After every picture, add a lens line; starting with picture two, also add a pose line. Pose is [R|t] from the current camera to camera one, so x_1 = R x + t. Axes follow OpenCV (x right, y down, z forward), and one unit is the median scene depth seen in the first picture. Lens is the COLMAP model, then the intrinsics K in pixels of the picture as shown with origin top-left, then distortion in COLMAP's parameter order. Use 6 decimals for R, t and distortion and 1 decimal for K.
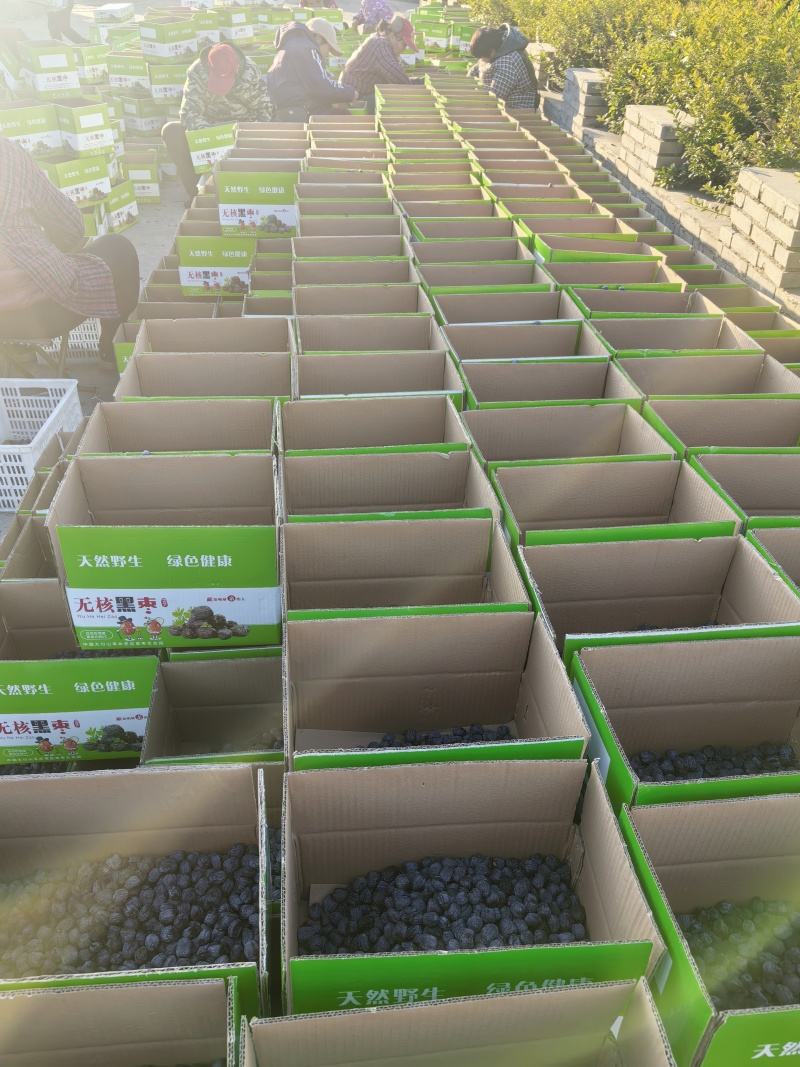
lens RADIAL K [[849.4, 0, 400.0], [0, 849.4, 533.5], [0, 0, 1]] dist [0.136674, -0.208382]
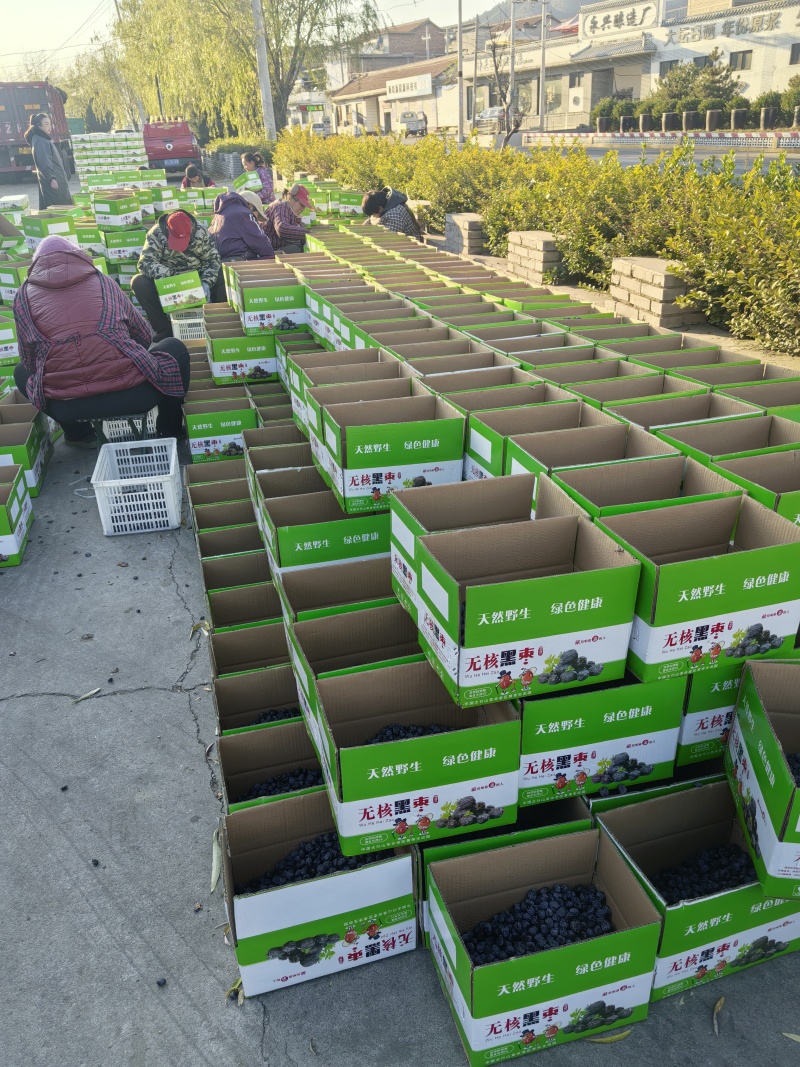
lens RADIAL K [[838.0, 0, 400.0], [0, 838.0, 533.5], [0, 0, 1]] dist [0.044738, 0.001904]
pose [[0.981402, -0.120606, 0.149347, -0.166897], [0.142306, 0.979241, -0.144344, 0.134811], [-0.128838, 0.162912, 0.978192, -0.186114]]
